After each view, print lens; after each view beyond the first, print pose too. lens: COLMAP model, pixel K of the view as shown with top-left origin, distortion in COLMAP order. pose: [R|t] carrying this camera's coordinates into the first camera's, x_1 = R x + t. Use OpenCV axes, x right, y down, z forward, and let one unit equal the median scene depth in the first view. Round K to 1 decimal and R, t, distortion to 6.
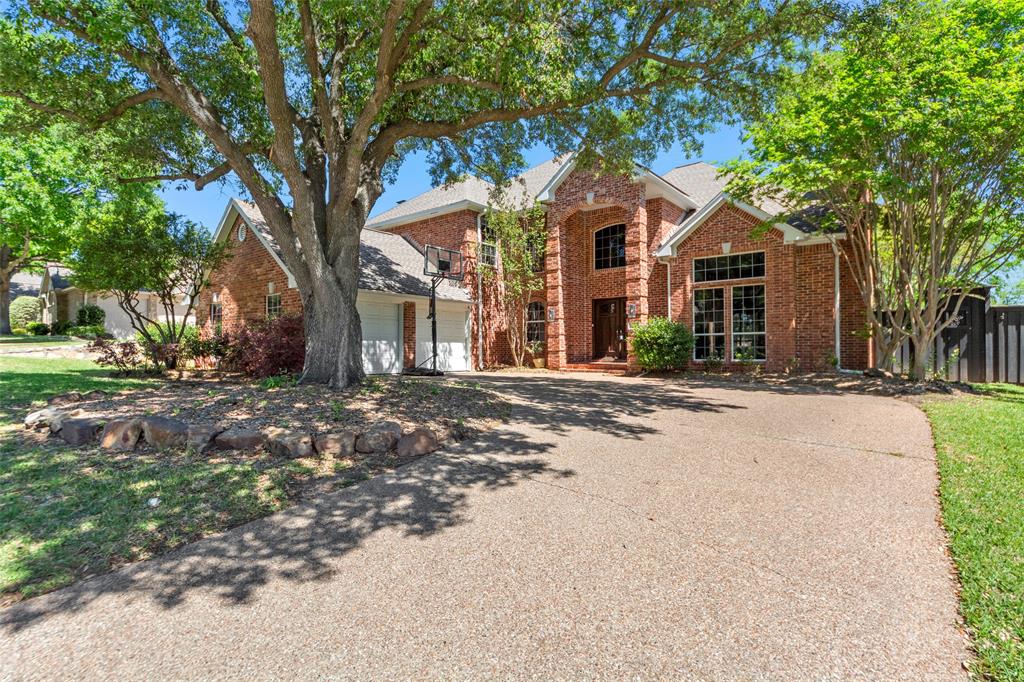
lens RADIAL K [[499.6, 0, 512.6], [0, 499.6, 341.4], [0, 0, 1]] dist [-0.000954, 0.000266]
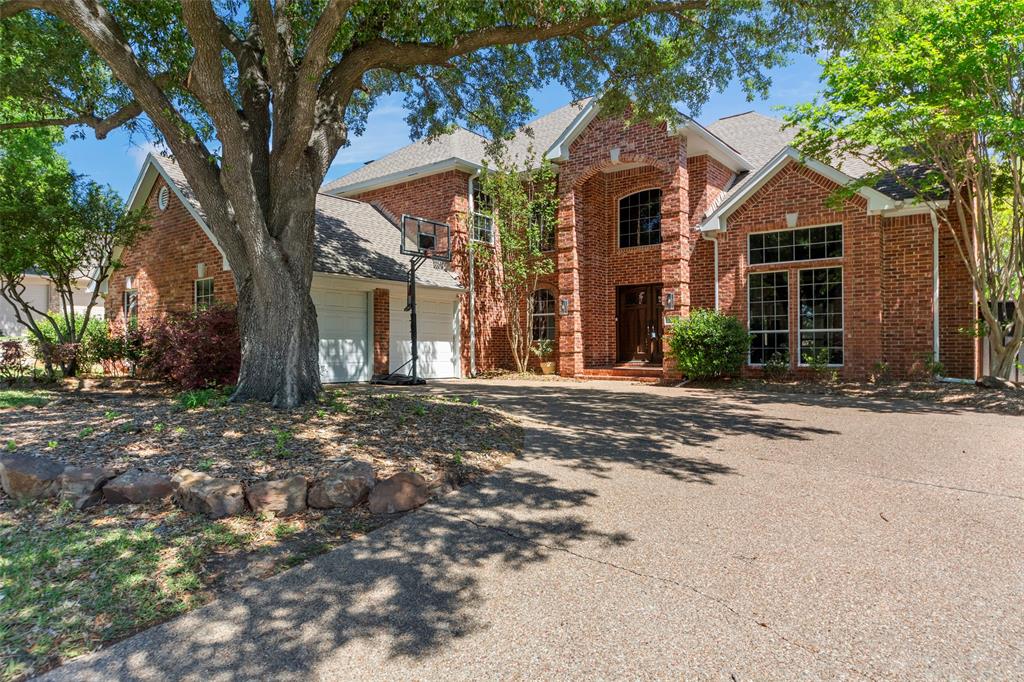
lens RADIAL K [[618.8, 0, 513.2], [0, 618.8, 343.5], [0, 0, 1]] dist [0.000731, 0.004436]
pose [[0.999960, 0.001226, 0.008910, -0.016442], [-0.001300, 0.999965, 0.008277, -0.004227], [-0.008899, -0.008288, 0.999926, 0.059286]]
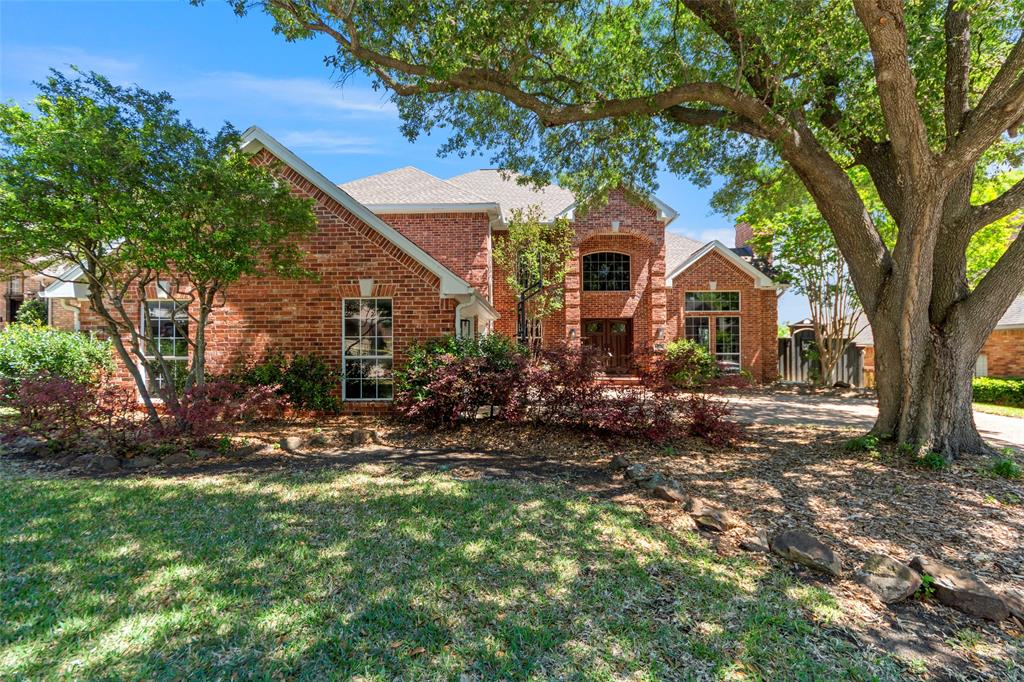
lens RADIAL K [[427.4, 0, 511.7], [0, 427.4, 341.5], [0, 0, 1]] dist [0.000630, 0.000011]
pose [[0.800755, 0.008244, 0.598935, -0.857609], [-0.008354, 0.999962, -0.002595, -0.054038], [-0.598934, -0.002925, 0.800793, 0.605480]]
